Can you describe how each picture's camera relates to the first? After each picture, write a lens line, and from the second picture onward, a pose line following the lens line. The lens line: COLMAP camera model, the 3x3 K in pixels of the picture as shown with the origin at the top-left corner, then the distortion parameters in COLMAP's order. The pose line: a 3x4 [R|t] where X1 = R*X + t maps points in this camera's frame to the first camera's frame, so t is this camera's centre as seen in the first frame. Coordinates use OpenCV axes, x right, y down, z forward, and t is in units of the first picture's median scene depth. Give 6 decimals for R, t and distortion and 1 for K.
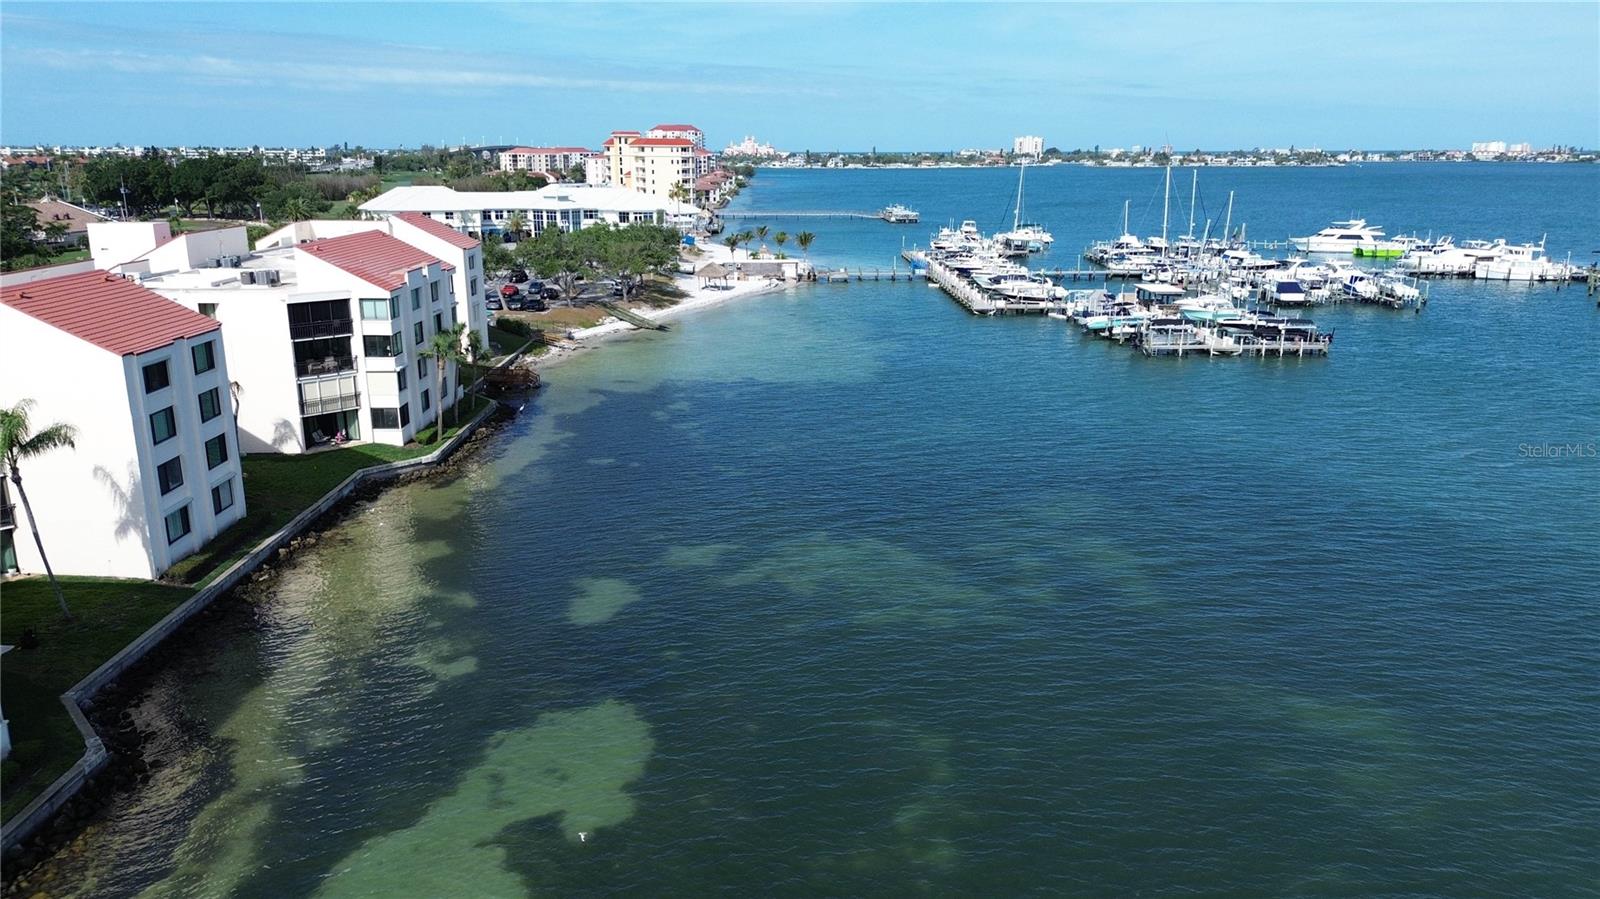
lens RADIAL K [[1146.0, 0, 800.9], [0, 1146.0, 452.8], [0, 0, 1]] dist [0.062605, -0.053268]
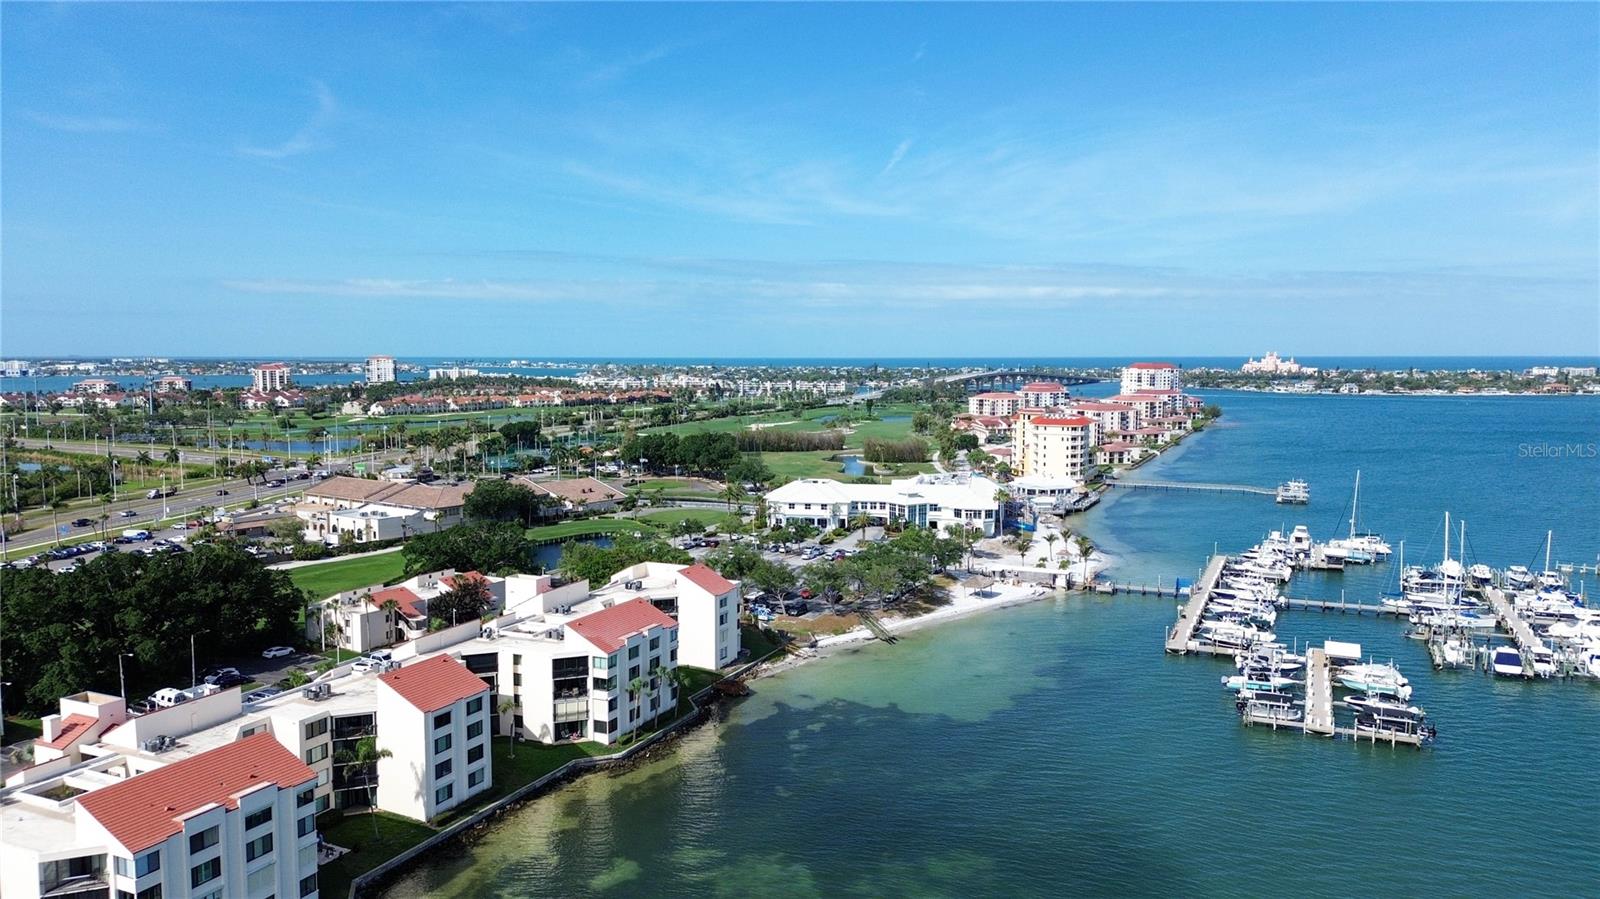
lens RADIAL K [[1146.0, 0, 803.6], [0, 1146.0, 438.8], [0, 0, 1]] dist [0.062605, -0.053268]
pose [[0.898990, 0.035463, -0.436531, 0.631531], [-0.112351, 0.982037, -0.151595, -0.222847], [0.423314, 0.185327, 0.886825, -0.449479]]
